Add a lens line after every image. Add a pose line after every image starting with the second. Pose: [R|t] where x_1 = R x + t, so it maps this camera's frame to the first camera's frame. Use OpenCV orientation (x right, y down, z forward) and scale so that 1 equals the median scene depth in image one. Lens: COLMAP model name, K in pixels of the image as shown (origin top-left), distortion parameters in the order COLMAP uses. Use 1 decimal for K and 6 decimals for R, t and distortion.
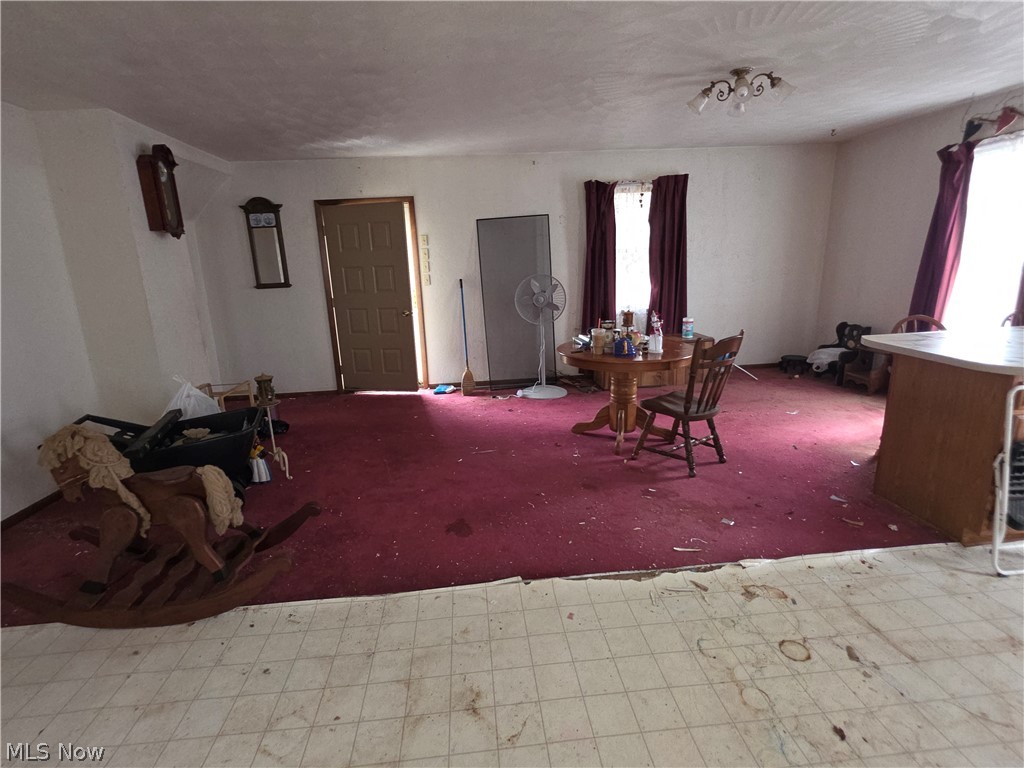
lens RADIAL K [[488.2, 0, 512.0], [0, 488.2, 384.0], [0, 0, 1]] dist [-0.041596, -0.000052]
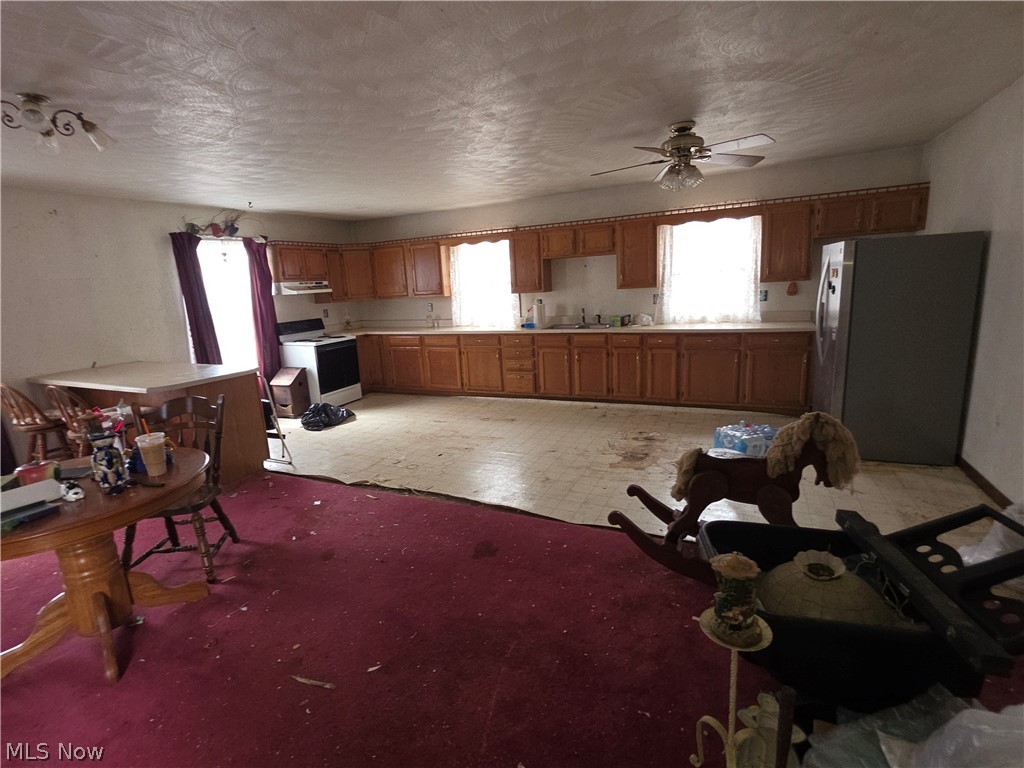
lens RADIAL K [[486.9, 0, 518.5], [0, 486.9, 372.4], [0, 0, 1]] dist [-0.005106, -0.000496]
pose [[-0.860408, -0.012802, 0.509446, -0.636658], [0.208228, 0.903591, 0.374386, -0.380581], [-0.465123, 0.428206, -0.774790, 1.494673]]
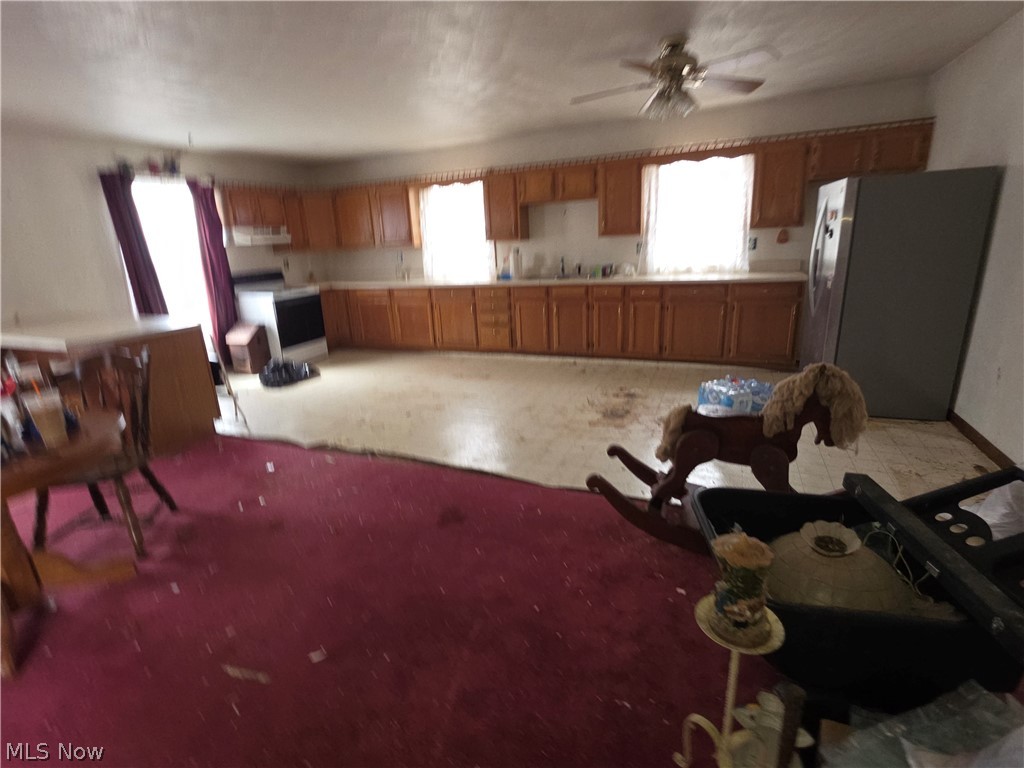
lens RADIAL K [[488.2, 0, 512.0], [0, 488.2, 384.0], [0, 0, 1]] dist [-0.041596, -0.000052]
pose [[-0.874516, -0.062416, 0.480963, -0.592783], [0.201144, 0.855701, 0.476778, -0.313626], [-0.441319, 0.513693, -0.735770, 1.396586]]
